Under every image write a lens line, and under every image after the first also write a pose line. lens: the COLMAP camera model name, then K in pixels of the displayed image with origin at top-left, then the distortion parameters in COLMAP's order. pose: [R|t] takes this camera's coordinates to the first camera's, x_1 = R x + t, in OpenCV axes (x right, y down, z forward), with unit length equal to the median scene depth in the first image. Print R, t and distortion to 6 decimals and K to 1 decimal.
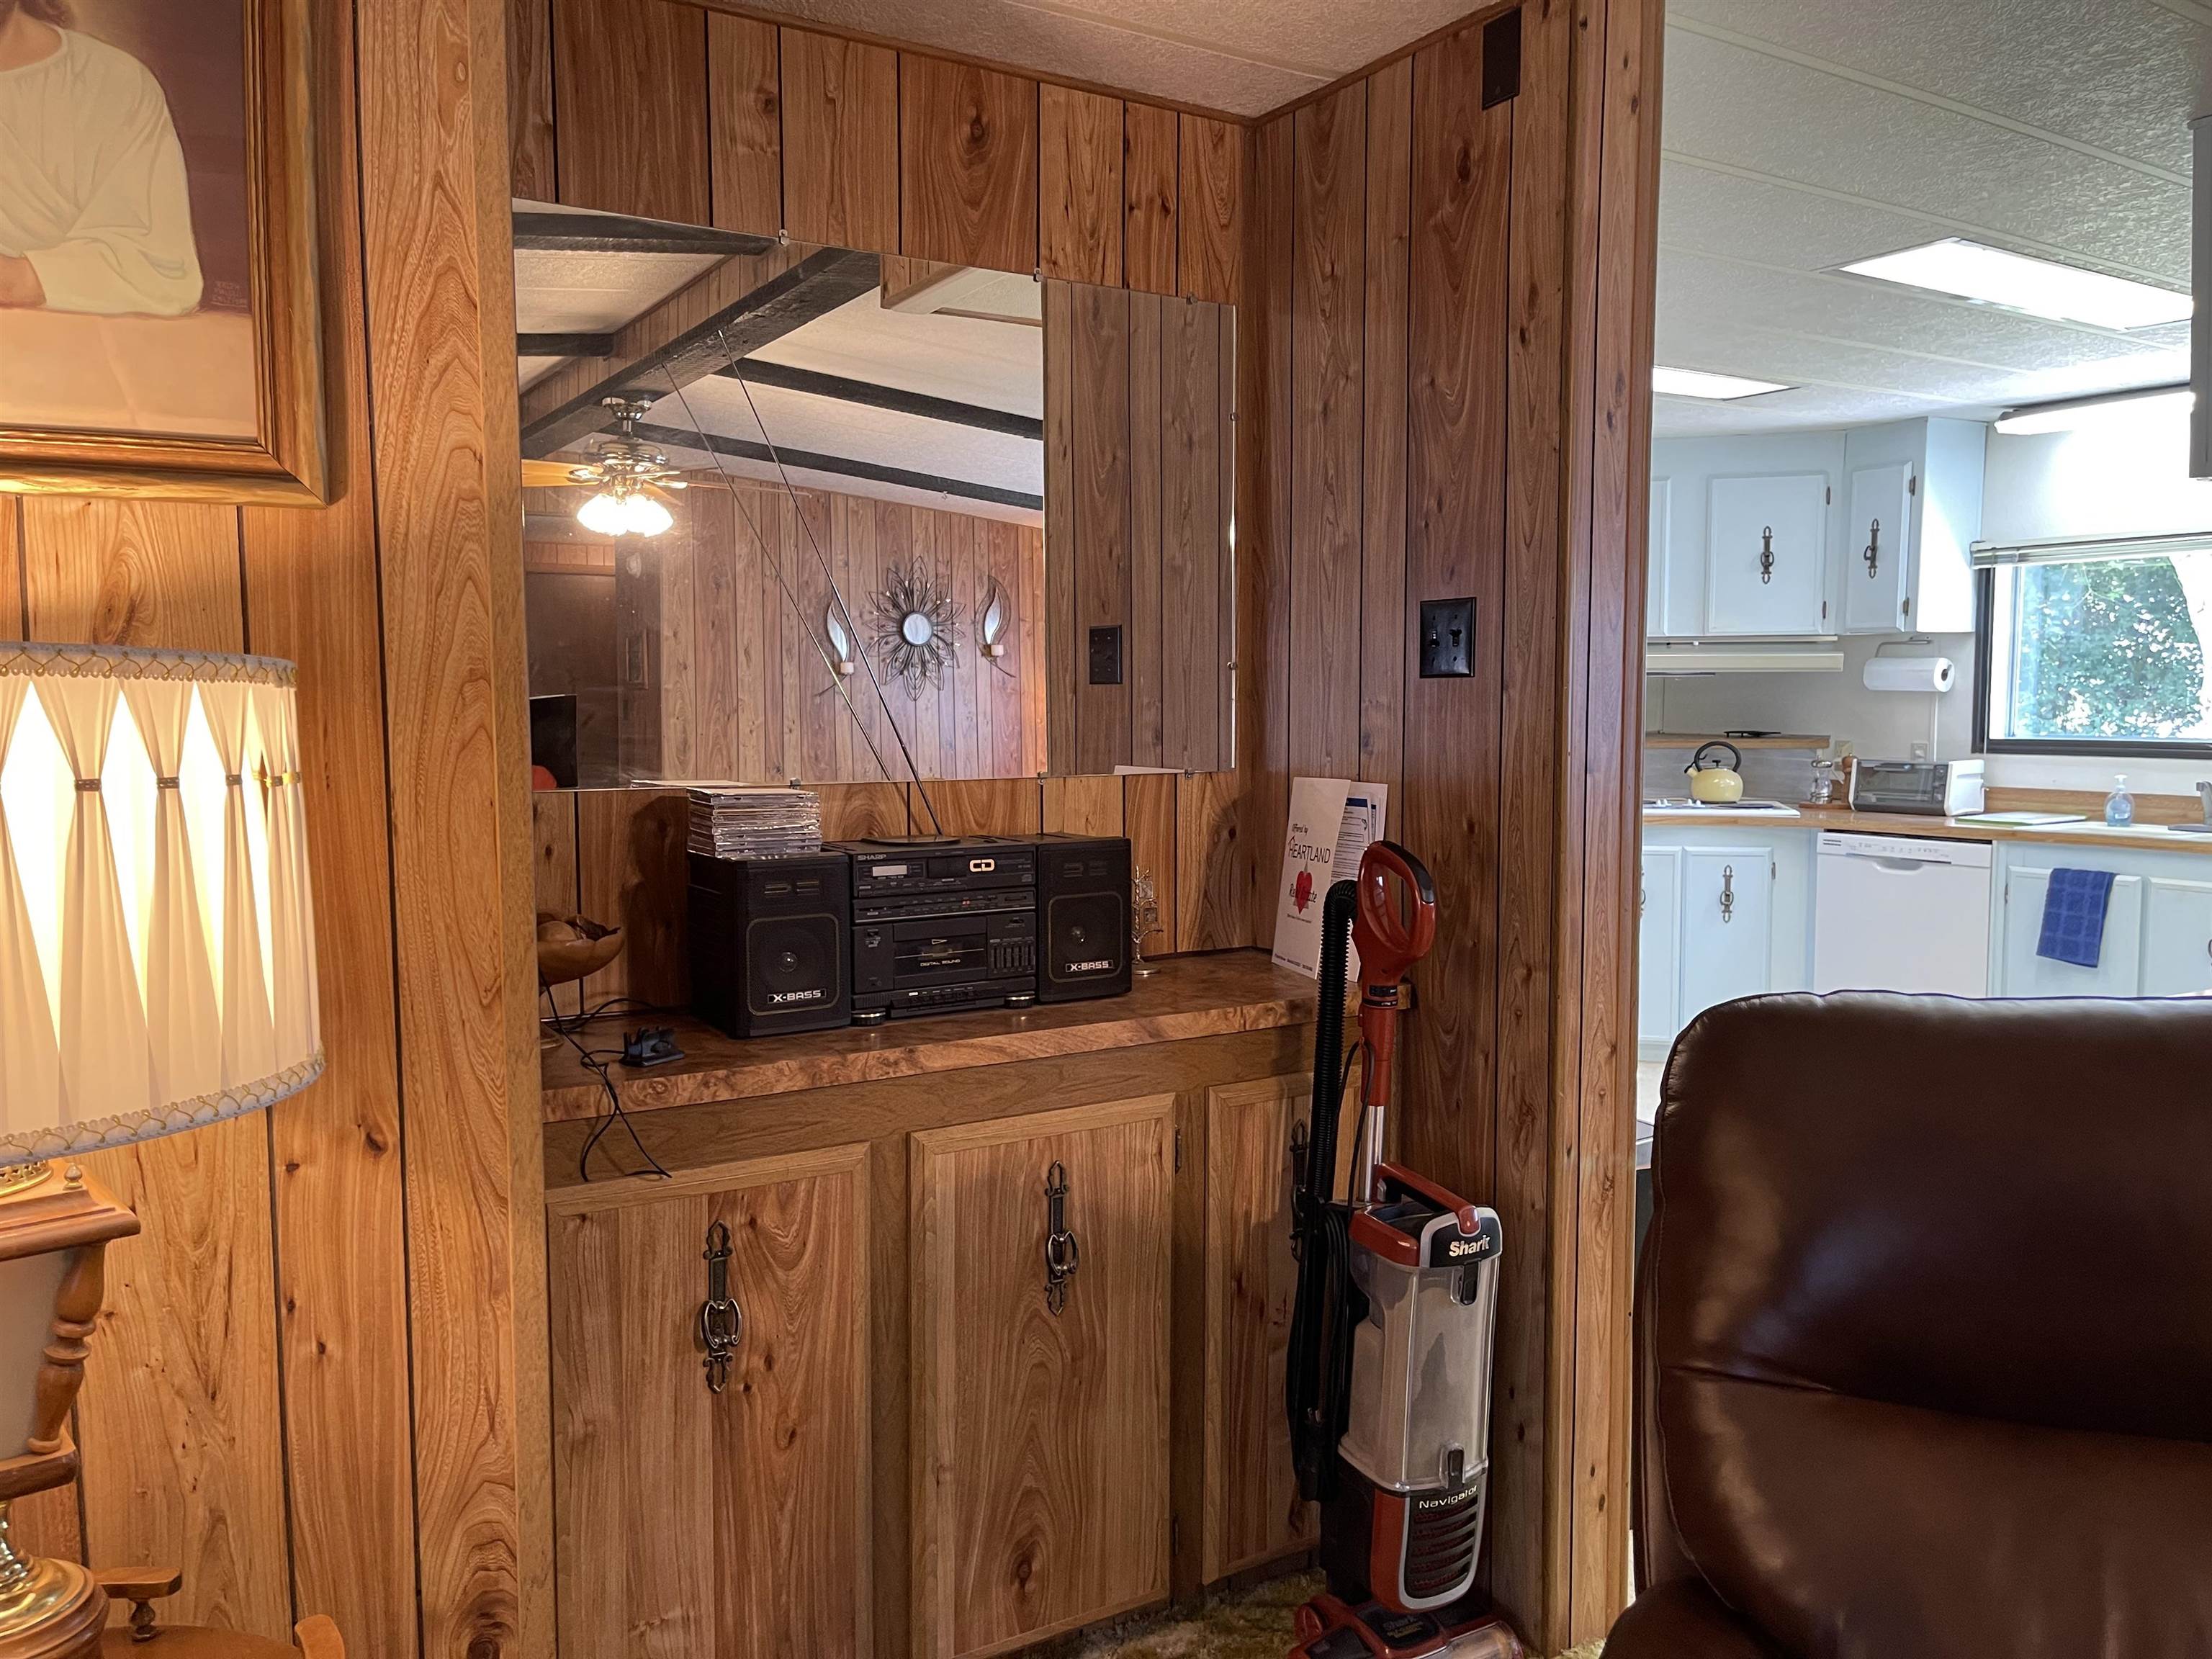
lens RADIAL K [[1683.7, 0, 1110.5], [0, 1683.7, 834.1], [0, 0, 1]] dist [0.004196, 0.001856]
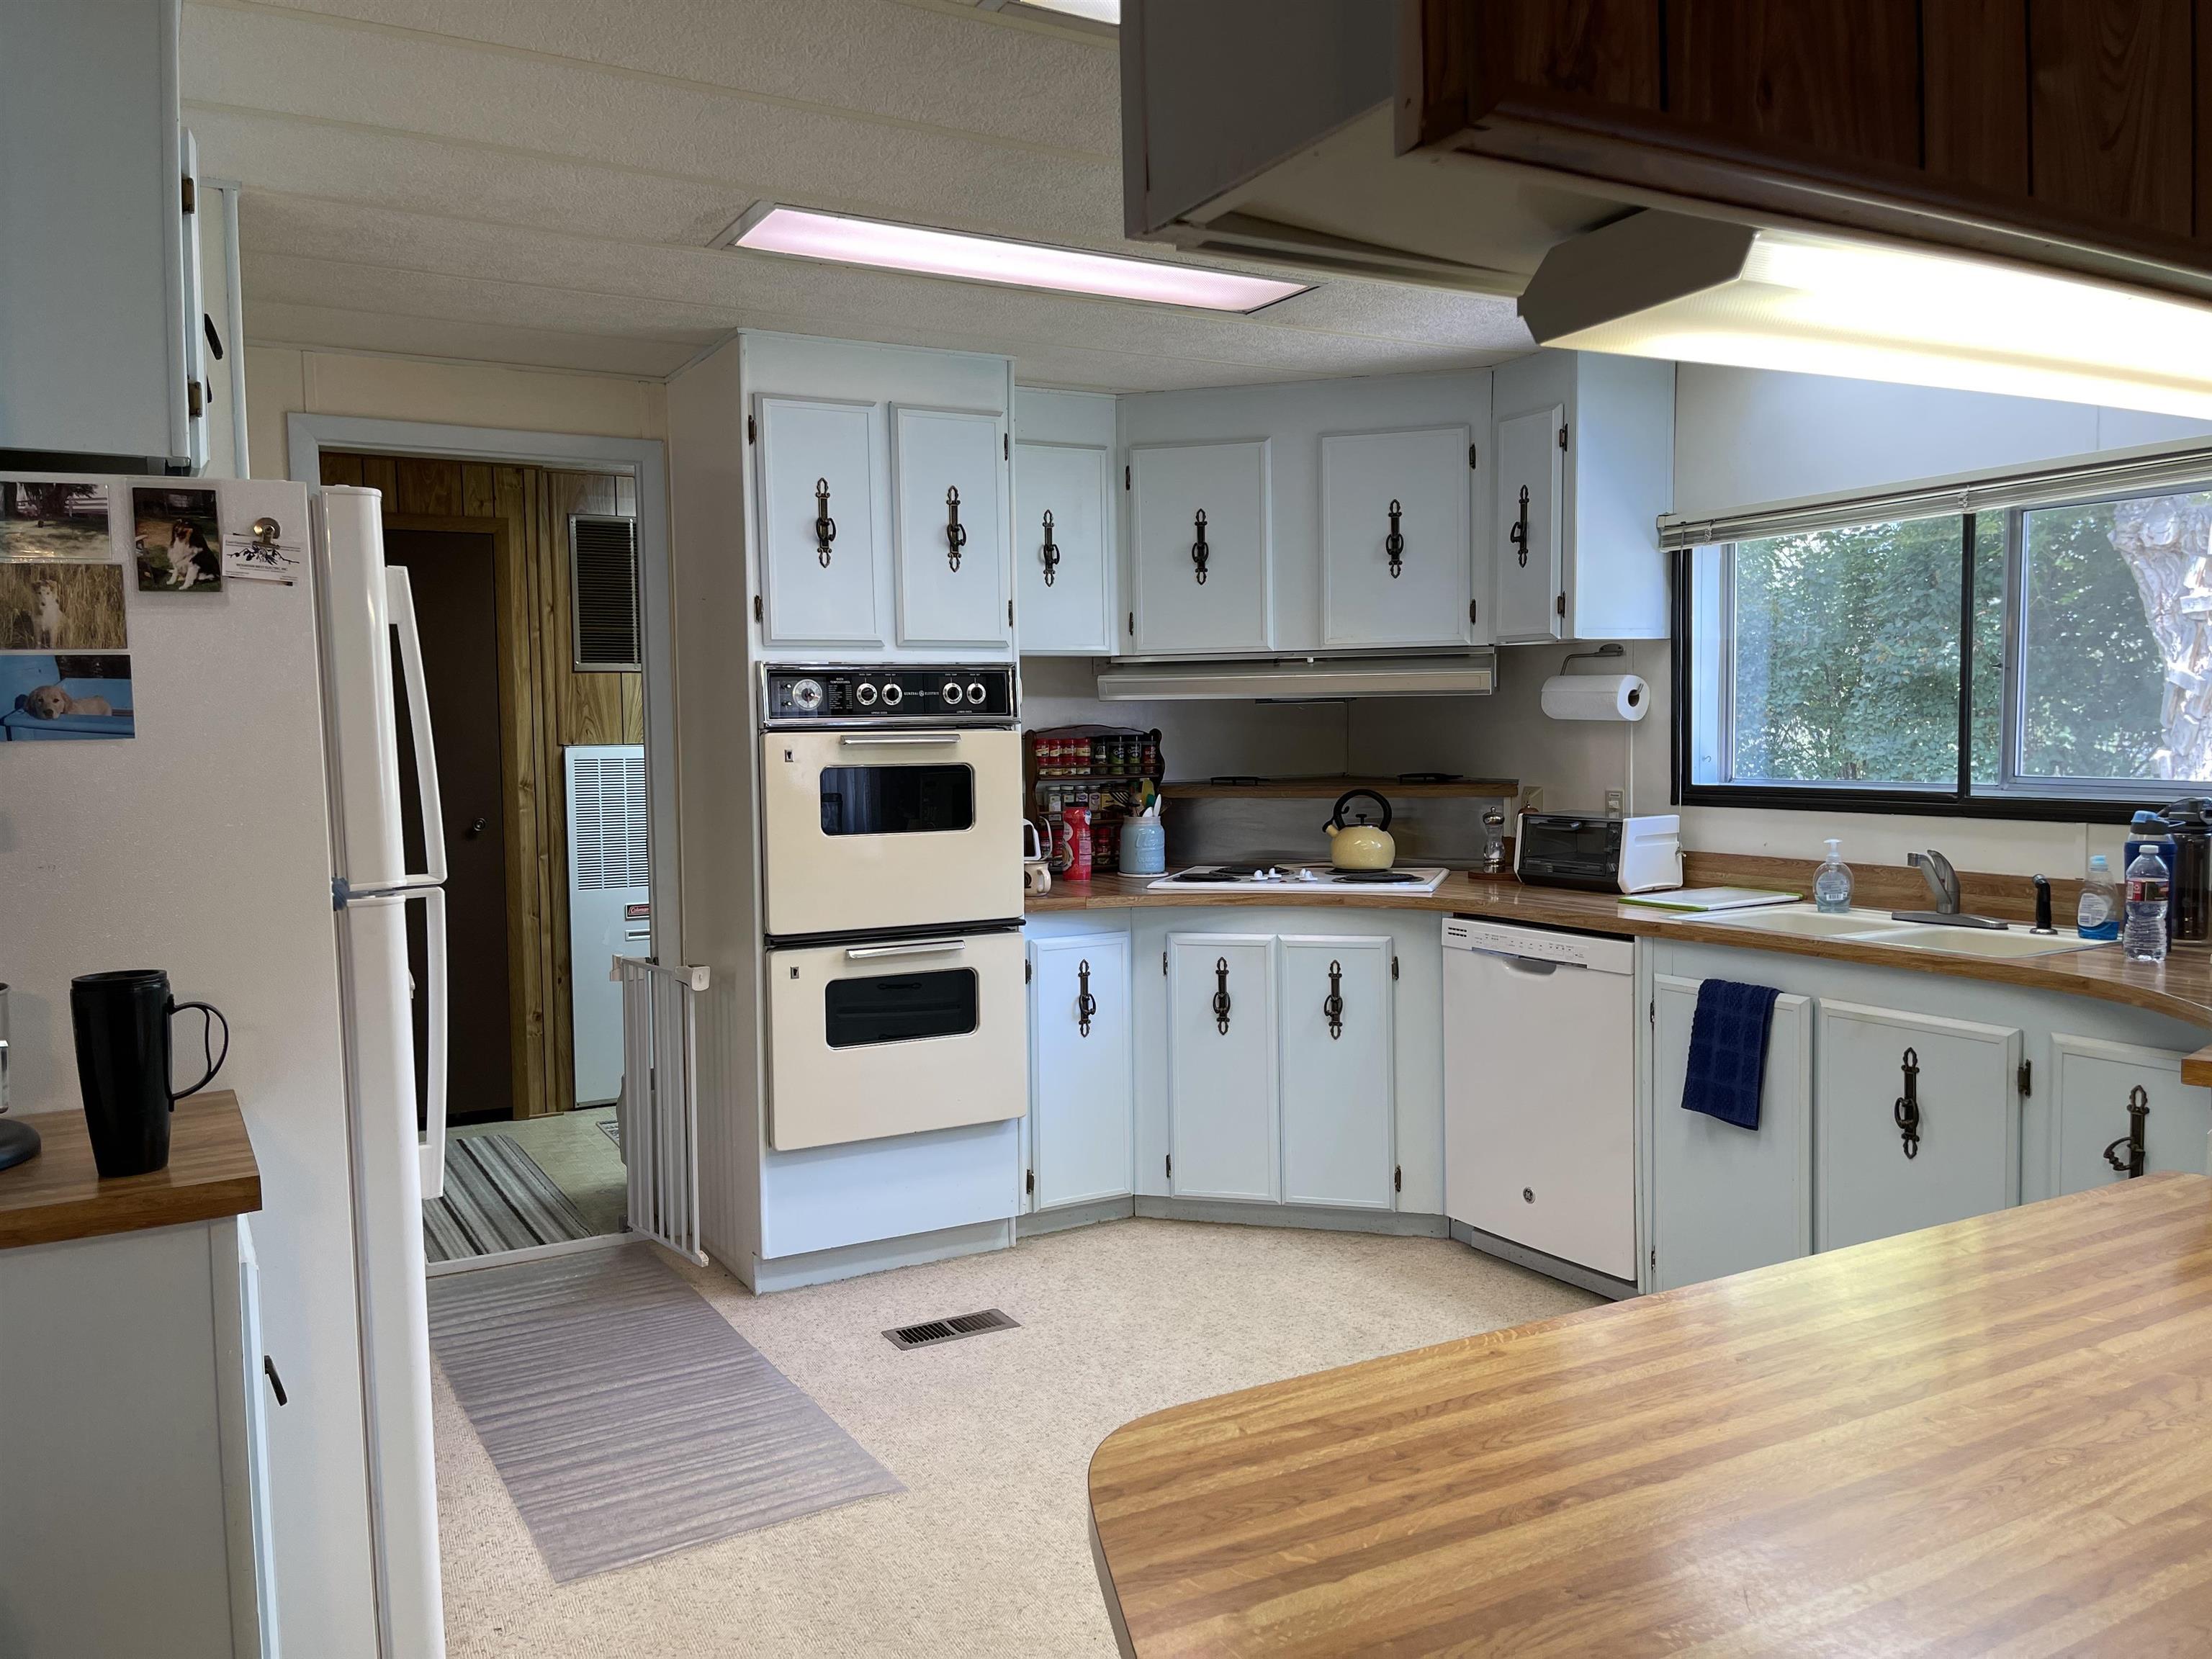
lens RADIAL K [[1683.7, 0, 1099.1], [0, 1683.7, 825.1], [0, 0, 1]] dist [0.004196, 0.001856]
pose [[0.999194, -0.009392, -0.039015, 0.296242], [0.008455, 0.999674, -0.024112, -0.023964], [0.039228, 0.023762, 0.998948, 0.267281]]
